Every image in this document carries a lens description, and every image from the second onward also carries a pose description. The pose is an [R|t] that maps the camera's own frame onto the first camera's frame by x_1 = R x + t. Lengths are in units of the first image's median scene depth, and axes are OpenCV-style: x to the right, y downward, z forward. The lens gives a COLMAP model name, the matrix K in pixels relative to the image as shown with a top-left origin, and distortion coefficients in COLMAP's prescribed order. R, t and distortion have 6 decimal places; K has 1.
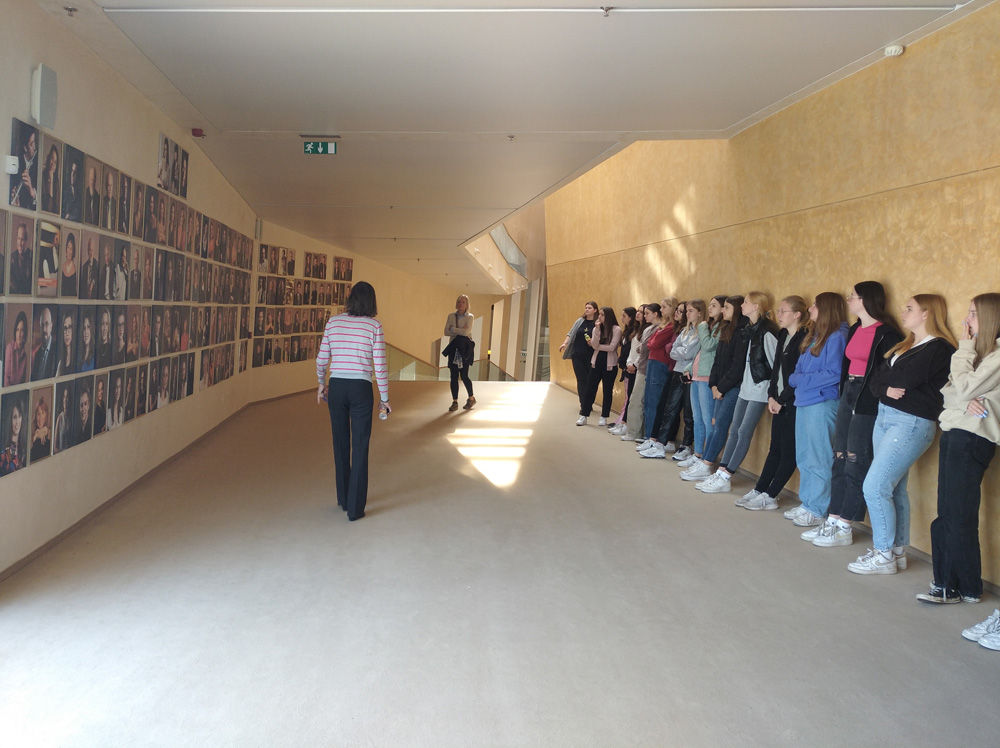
lens RADIAL K [[757.4, 0, 500.0], [0, 757.4, 374.0], [0, 0, 1]] dist [0.025763, -0.009248]
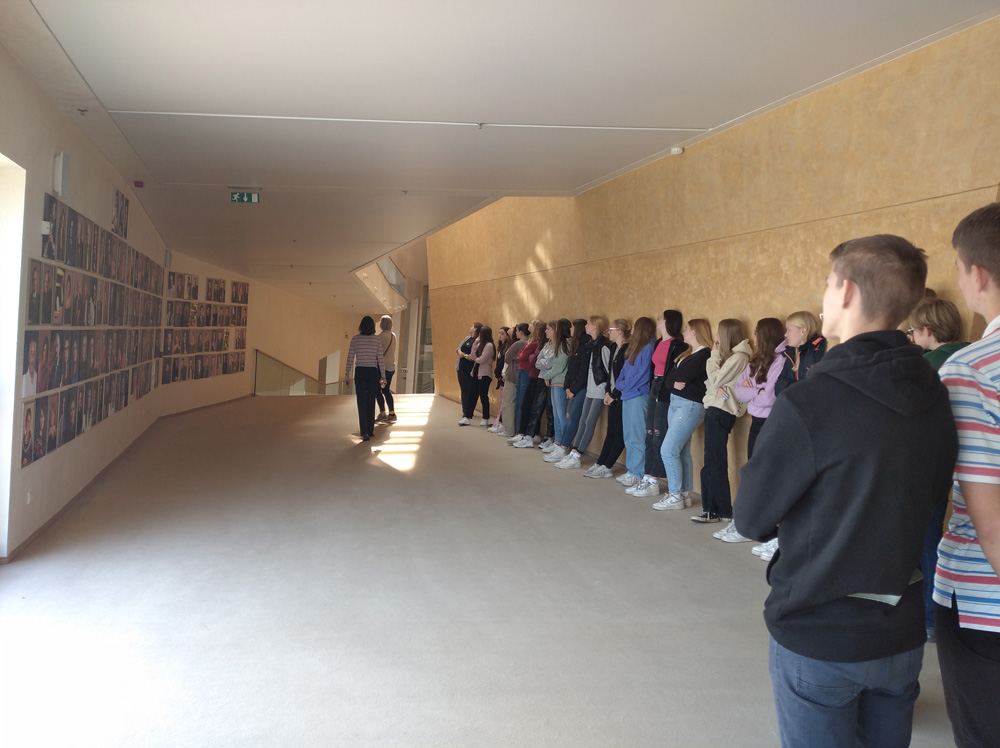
lens RADIAL K [[757.4, 0, 500.0], [0, 757.4, 374.0], [0, 0, 1]] dist [0.025763, -0.009248]
pose [[0.986776, -0.017899, 0.161101, -0.042053], [0.021619, 0.999538, -0.021366, 0.018122], [-0.160644, 0.024566, 0.986707, -0.274556]]
